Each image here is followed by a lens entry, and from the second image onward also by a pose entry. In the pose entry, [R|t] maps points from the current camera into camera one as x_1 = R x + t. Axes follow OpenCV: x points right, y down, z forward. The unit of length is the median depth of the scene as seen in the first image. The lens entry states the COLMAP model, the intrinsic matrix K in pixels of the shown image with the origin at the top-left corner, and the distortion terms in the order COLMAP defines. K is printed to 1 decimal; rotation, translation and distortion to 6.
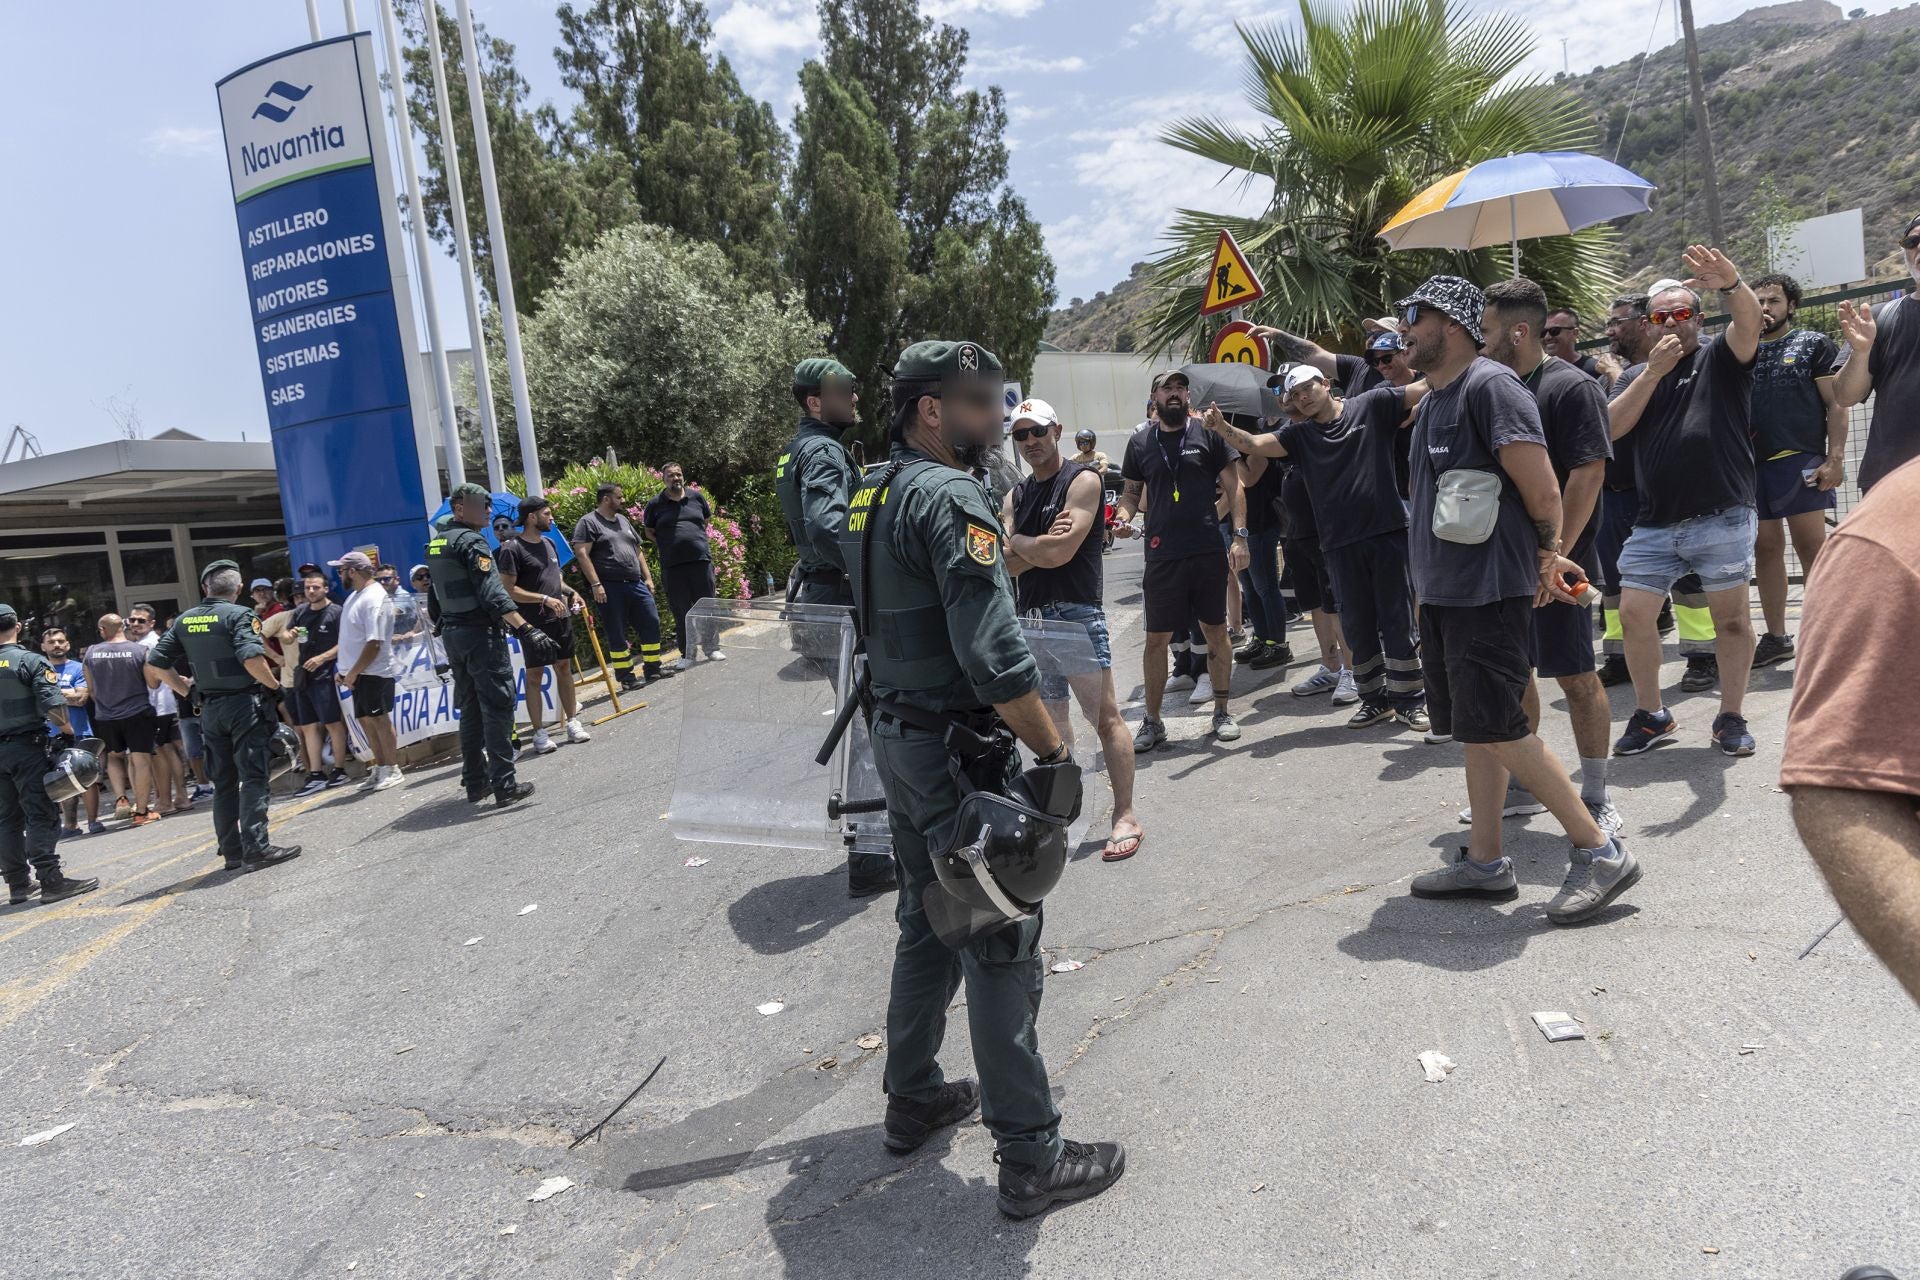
lens RADIAL K [[1214.5, 0, 960.0], [0, 1214.5, 640.0], [0, 0, 1]] dist [-0.027247, 0.001107]
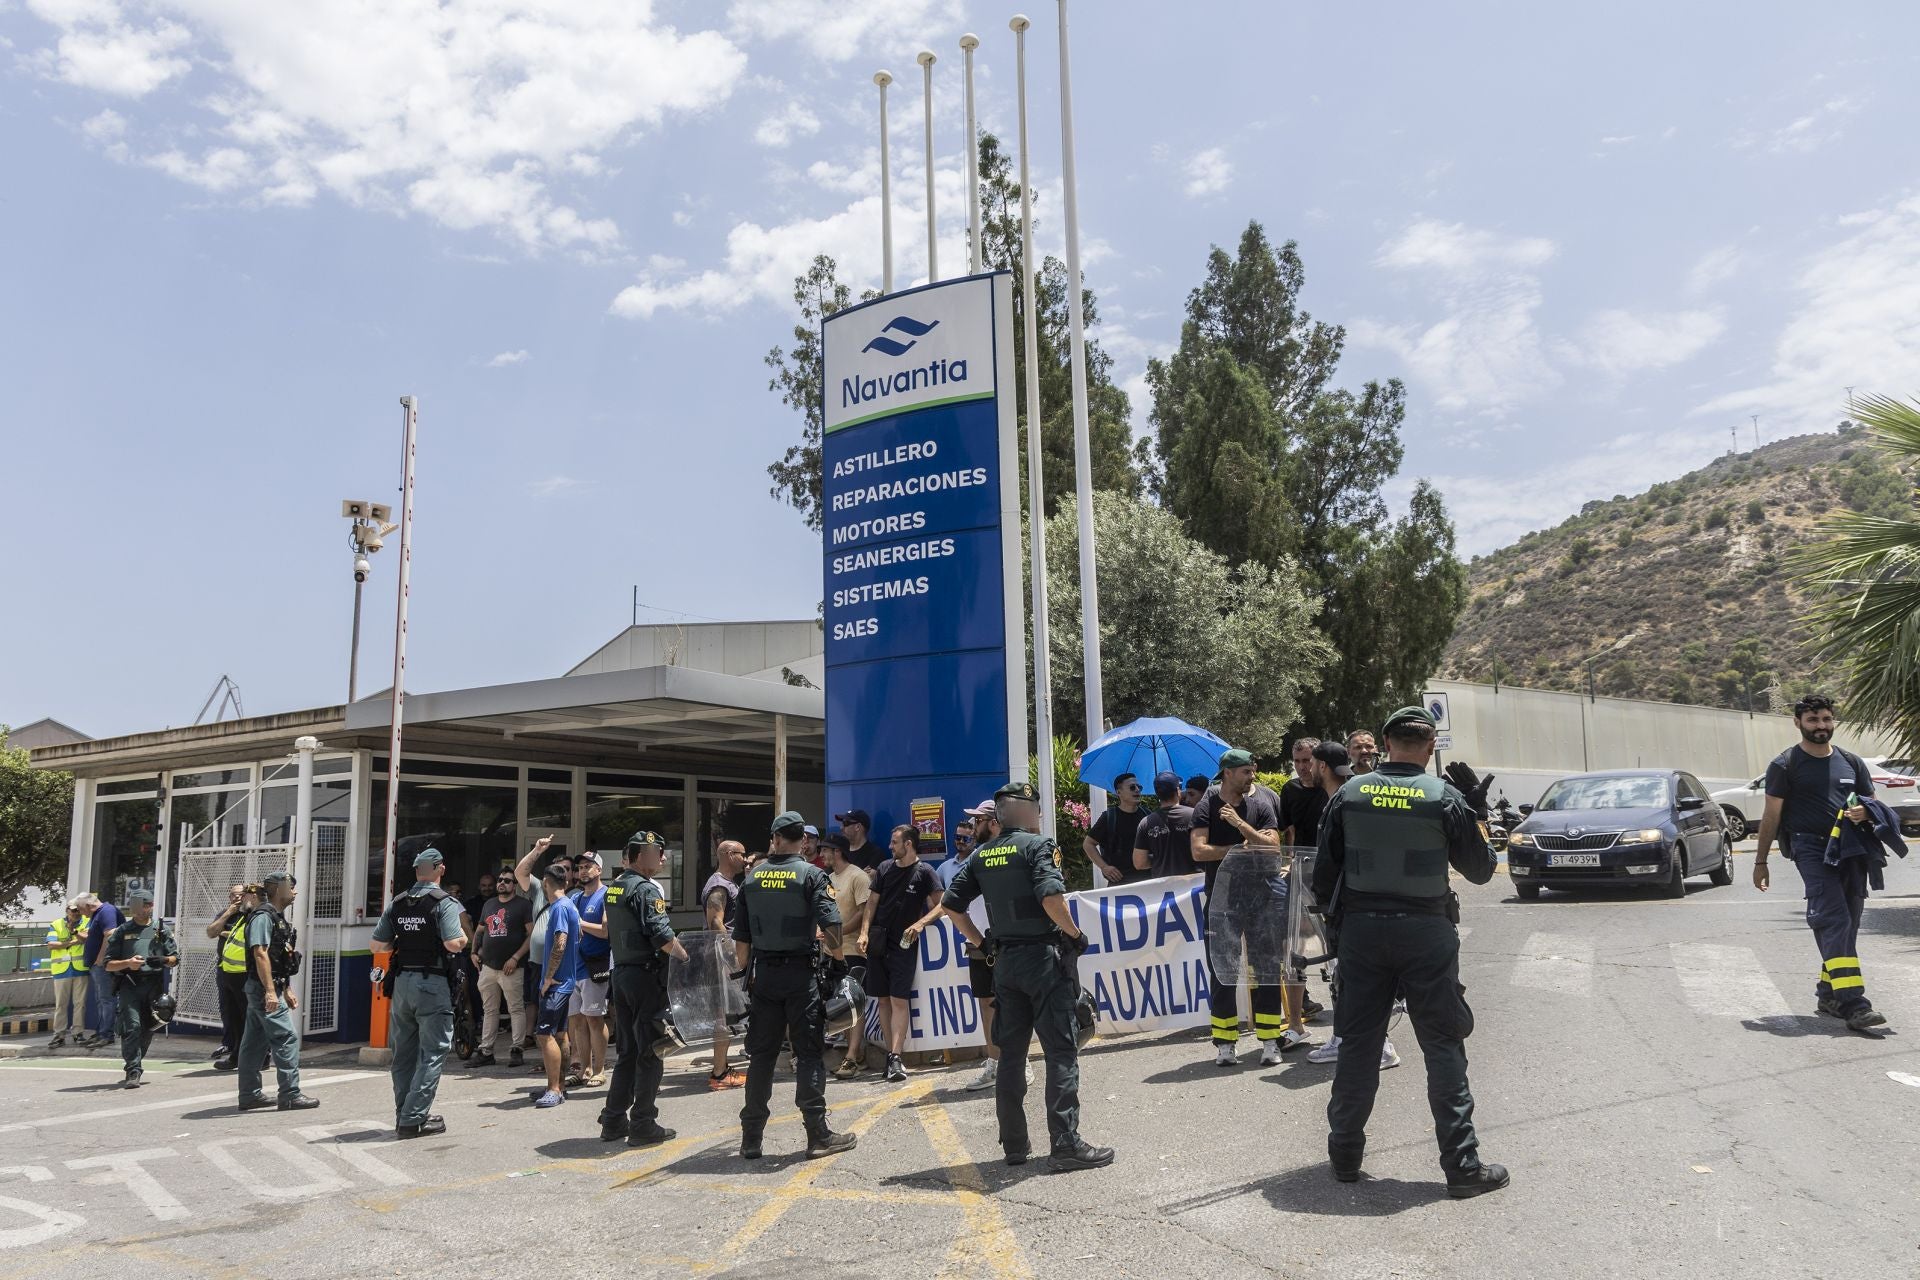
lens RADIAL K [[1343.1, 0, 960.0], [0, 1343.1, 640.0], [0, 0, 1]] dist [-0.000406, -0.000303]
pose [[0.977510, 0.063228, -0.201185, -0.276231], [-0.110194, 0.966539, -0.231646, 0.036464], [0.179807, 0.248606, 0.951769, 0.028980]]
